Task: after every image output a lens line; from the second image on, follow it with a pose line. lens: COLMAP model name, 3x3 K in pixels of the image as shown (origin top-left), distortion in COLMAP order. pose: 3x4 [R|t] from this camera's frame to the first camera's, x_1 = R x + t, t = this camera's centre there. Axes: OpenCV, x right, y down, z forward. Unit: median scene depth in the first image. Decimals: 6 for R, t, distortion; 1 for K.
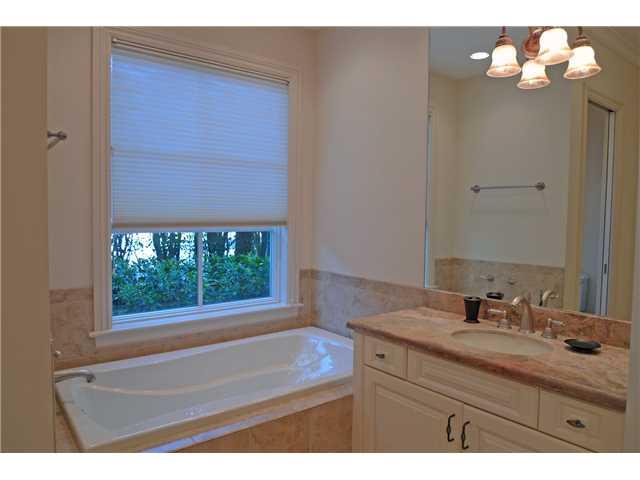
lens RADIAL K [[442.9, 0, 315.2], [0, 442.9, 236.9], [0, 0, 1]] dist [-0.021803, -0.003395]
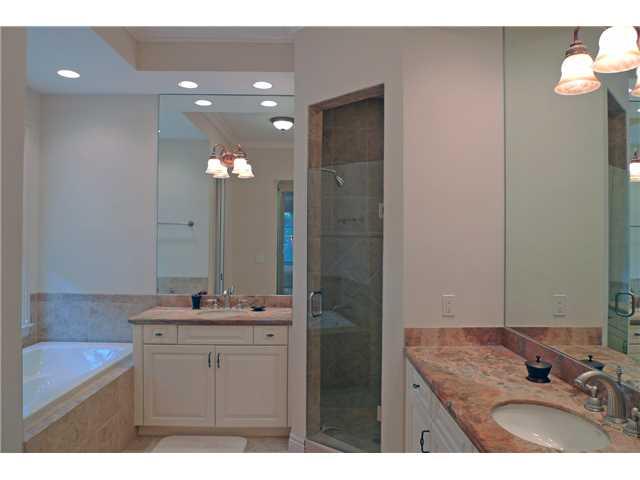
lens RADIAL K [[442.9, 0, 321.0], [0, 442.9, 239.3], [0, 0, 1]] dist [-0.021803, -0.003395]
pose [[0.605032, -0.003768, 0.796193, -0.625667], [0.035303, 0.999132, -0.022099, -0.022075], [-0.795418, 0.041479, 0.604640, -0.386978]]
